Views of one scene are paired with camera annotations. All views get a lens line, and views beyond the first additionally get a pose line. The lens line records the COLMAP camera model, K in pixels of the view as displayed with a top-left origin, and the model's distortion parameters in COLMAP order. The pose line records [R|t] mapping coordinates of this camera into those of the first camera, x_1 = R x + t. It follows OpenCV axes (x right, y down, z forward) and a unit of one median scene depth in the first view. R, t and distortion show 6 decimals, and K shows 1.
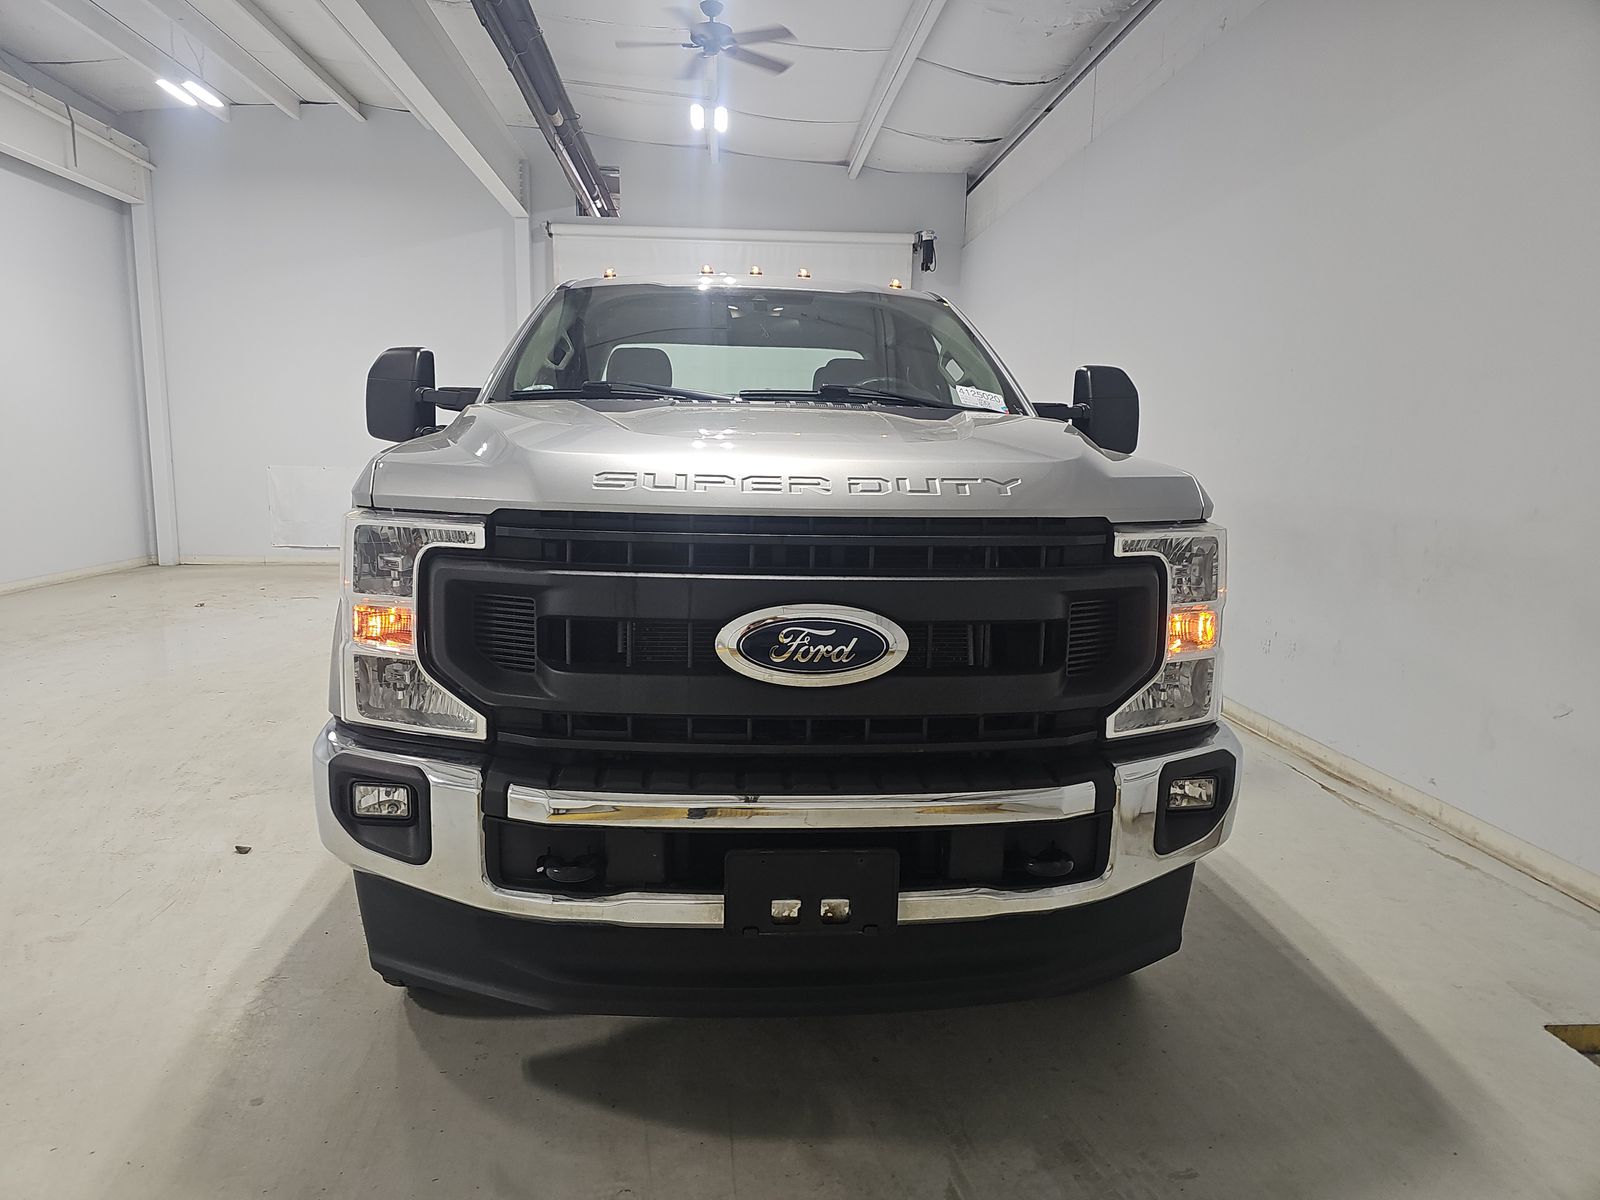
lens RADIAL K [[1086.4, 0, 816.3], [0, 1086.4, 614.7], [0, 0, 1]] dist [0.048548, -0.036637]
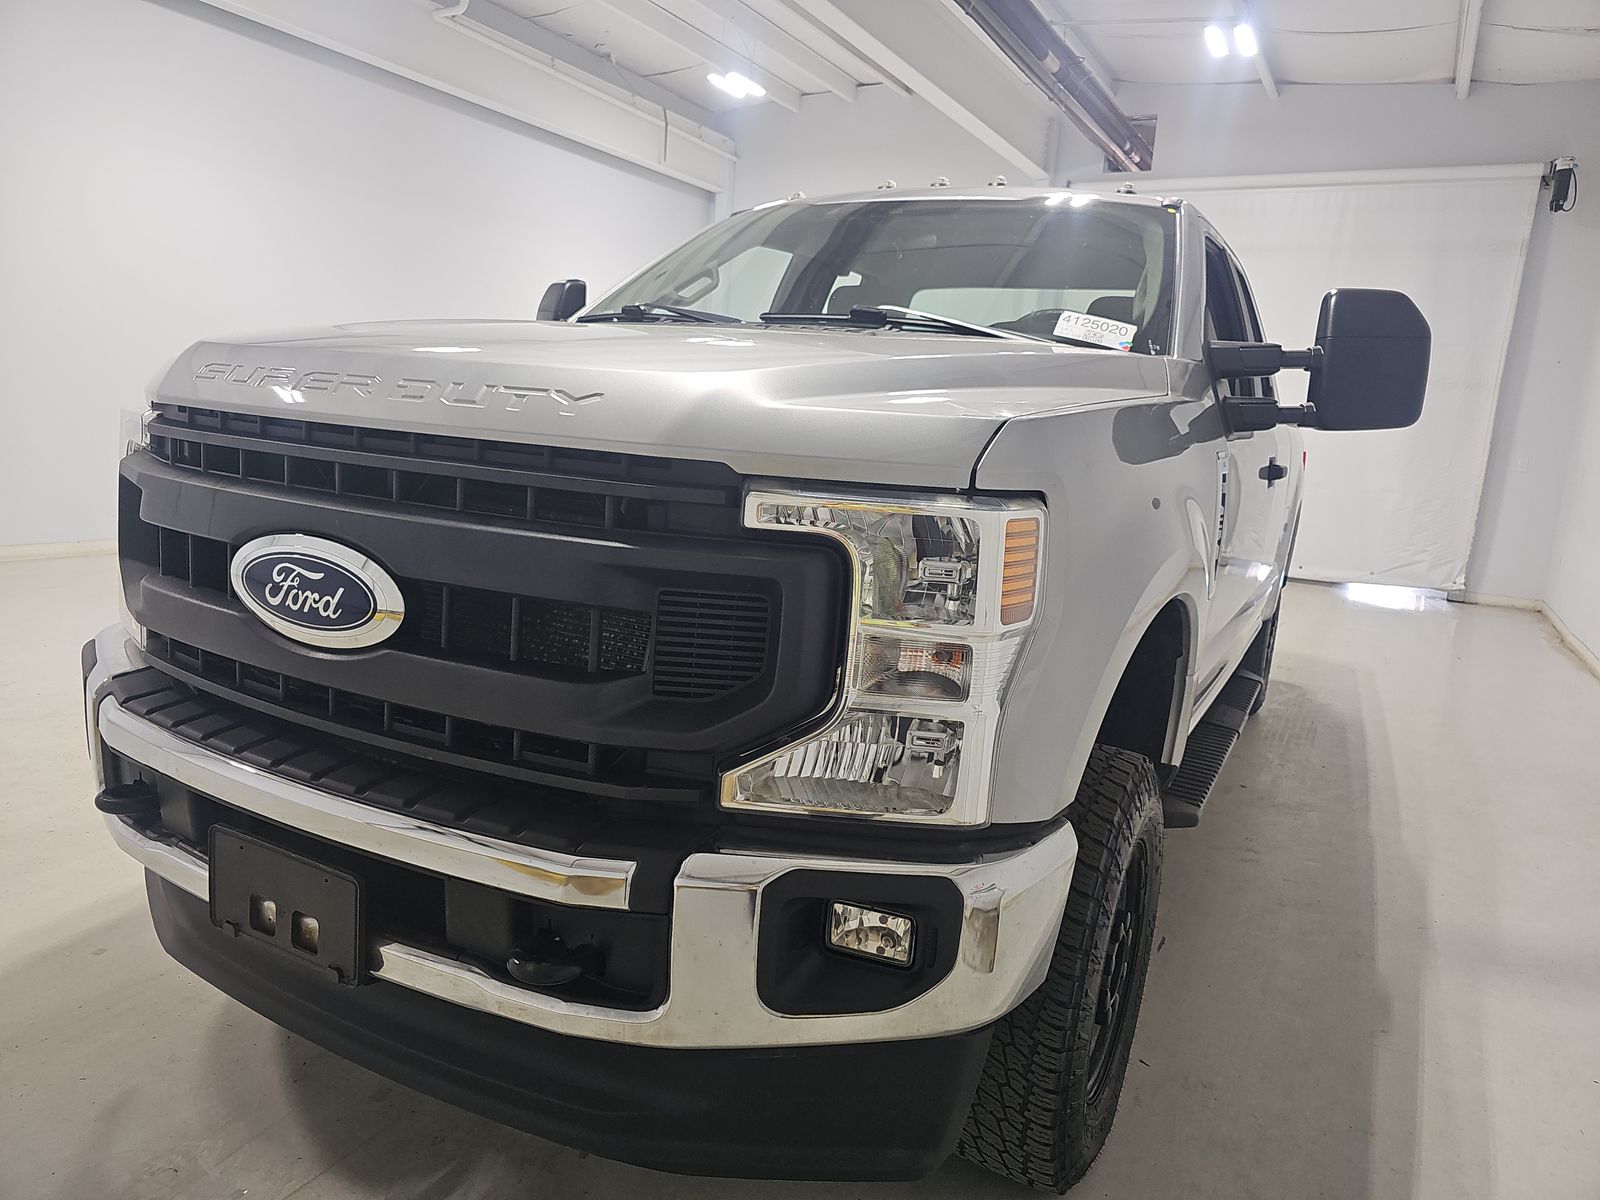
lens RADIAL K [[1103.1, 0, 749.4], [0, 1103.1, 594.8], [0, 0, 1]] dist [0.026255, -0.003396]
pose [[0.832971, 0.137903, -0.535857, 0.639068], [-0.139575, 0.989494, 0.037683, -0.039557], [0.535424, 0.043403, 0.843468, 0.471389]]
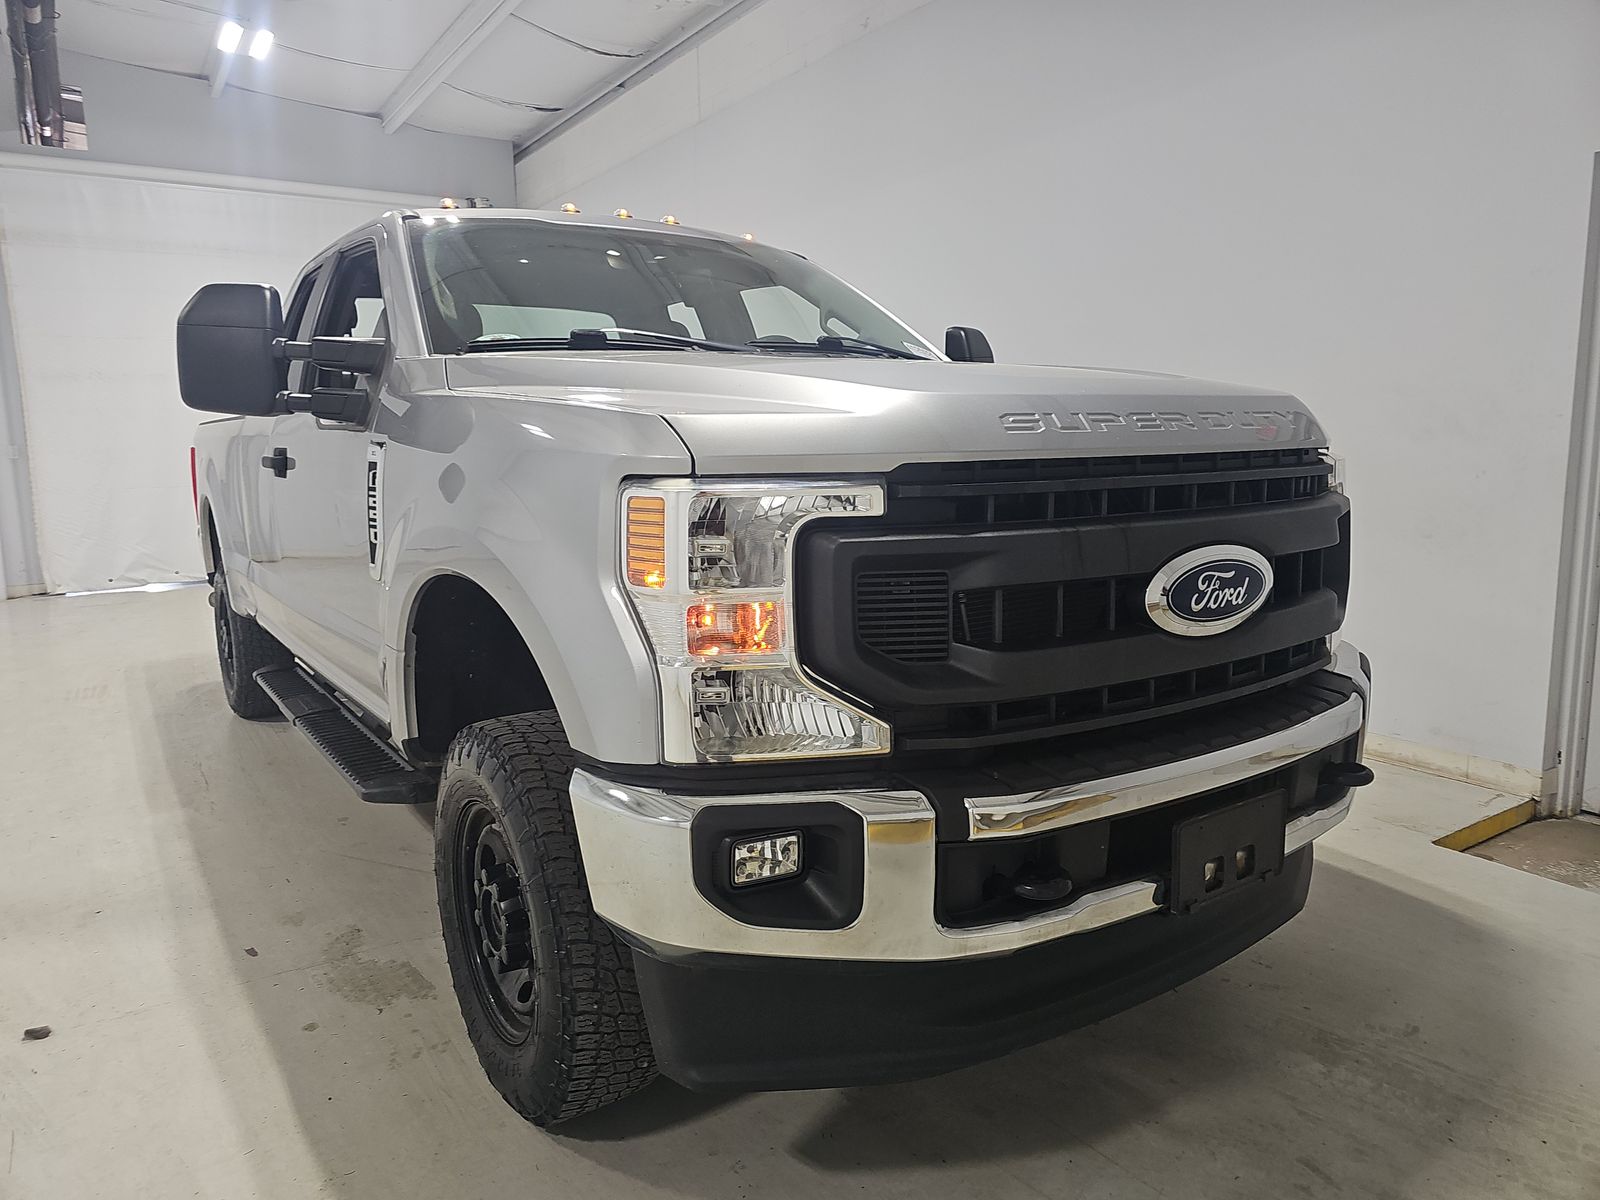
lens RADIAL K [[1071.8, 0, 797.2], [0, 1071.8, 593.2], [0, 0, 1]] dist [0.042444, -0.033622]
pose [[0.866365, -0.105005, 0.488247, -0.727258], [0.107955, 0.993908, 0.022195, -0.027133], [-0.487603, 0.033479, 0.872423, 0.338377]]
